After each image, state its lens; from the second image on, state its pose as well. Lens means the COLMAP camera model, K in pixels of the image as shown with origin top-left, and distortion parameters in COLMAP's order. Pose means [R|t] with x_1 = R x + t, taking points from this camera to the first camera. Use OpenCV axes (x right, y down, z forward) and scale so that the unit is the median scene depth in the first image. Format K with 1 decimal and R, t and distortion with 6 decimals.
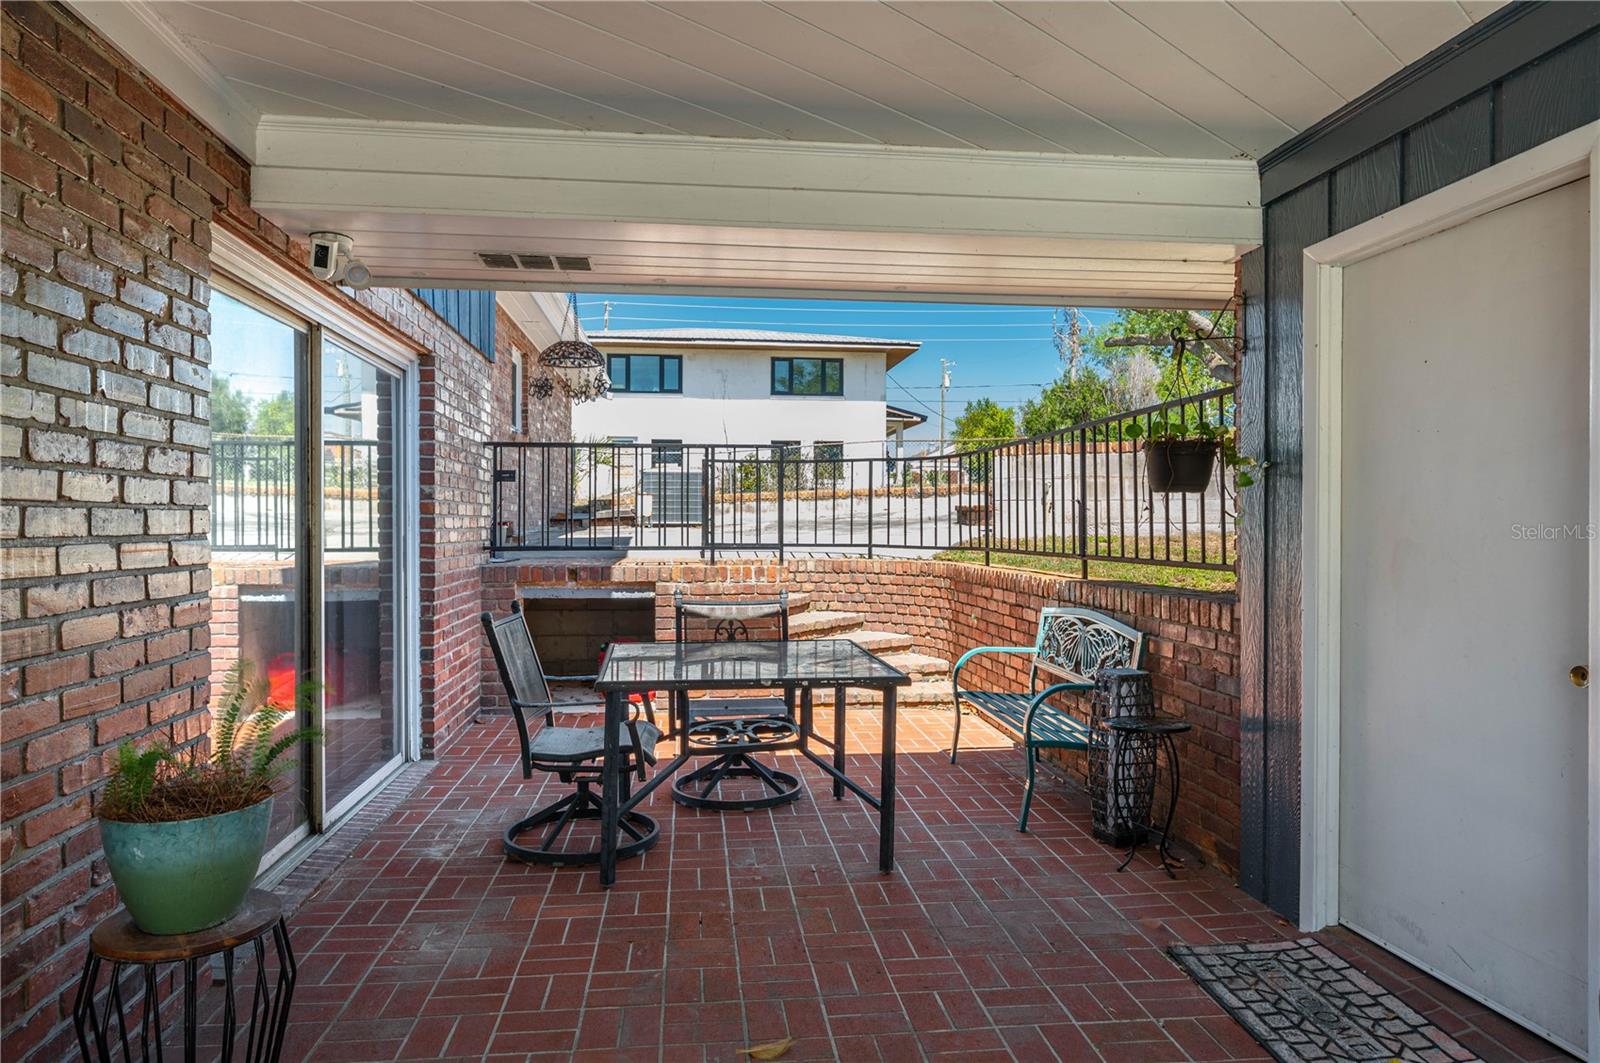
lens RADIAL K [[1016.4, 0, 799.4], [0, 1016.4, 522.5], [0, 0, 1]] dist [-0.000242, -0.000473]
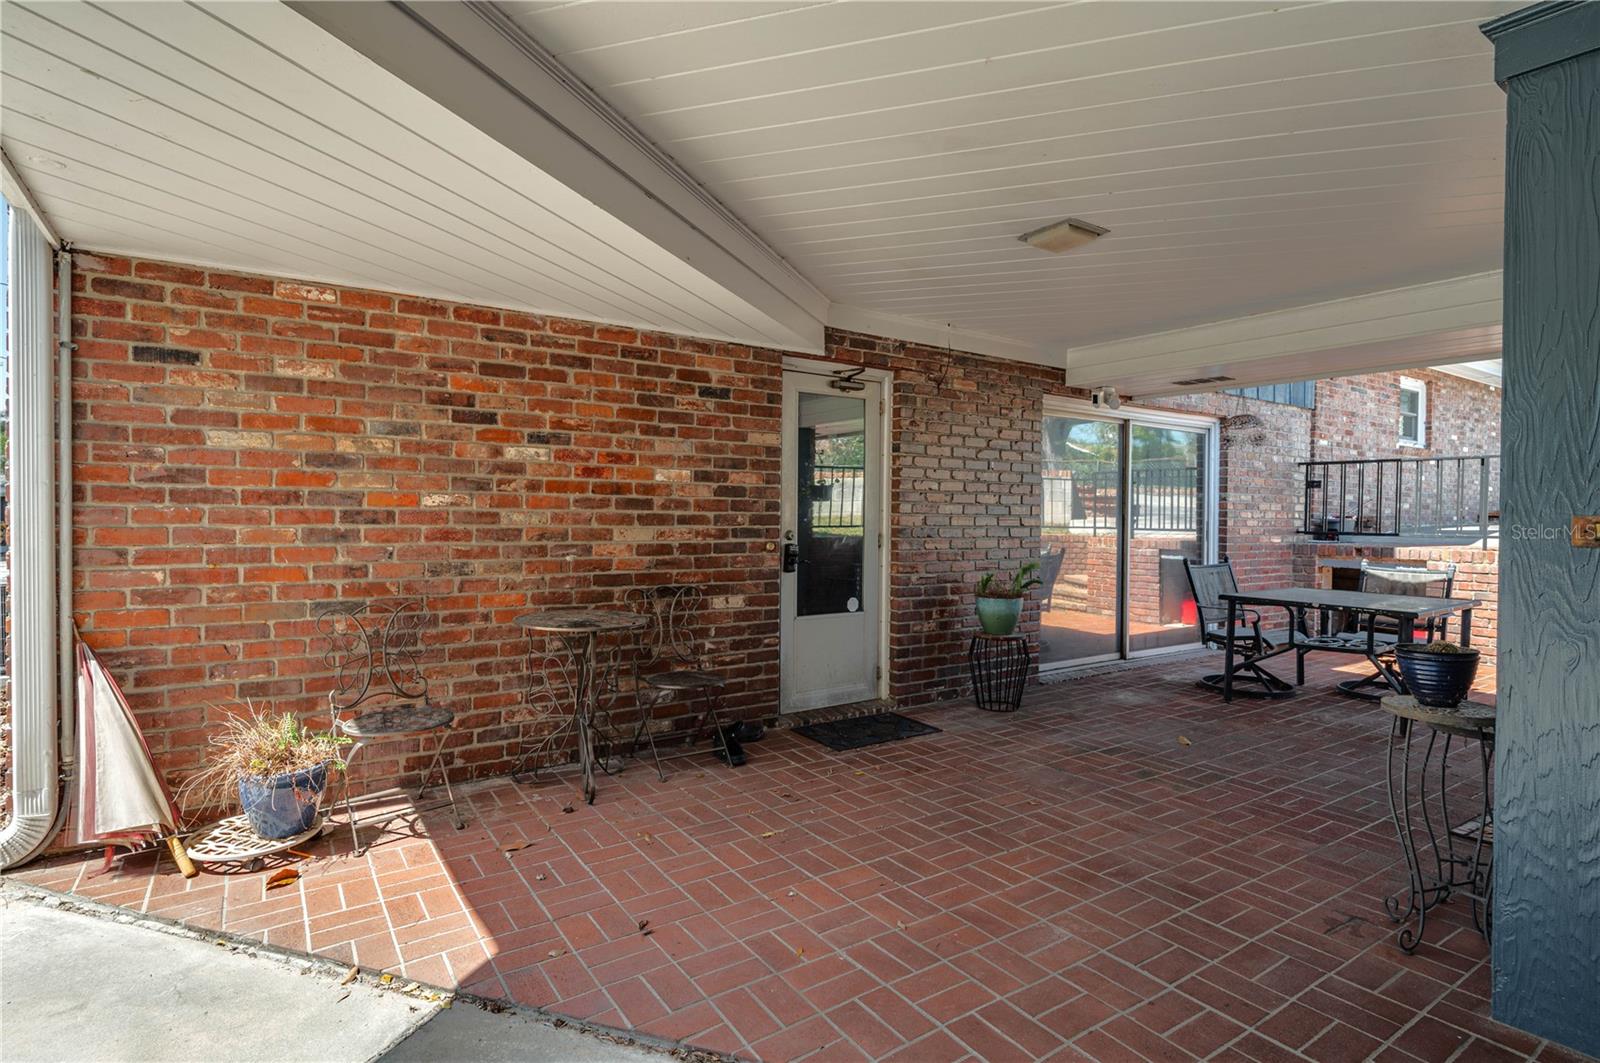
lens RADIAL K [[812.8, 0, 799.6], [0, 812.8, 526.5], [0, 0, 1]] dist [-0.000035, 0.000002]
pose [[0.464707, 0.019451, -0.885251, 0.537963], [-0.011820, 0.999806, 0.015763, 0.007882], [0.885386, 0.003138, 0.464846, -0.295597]]
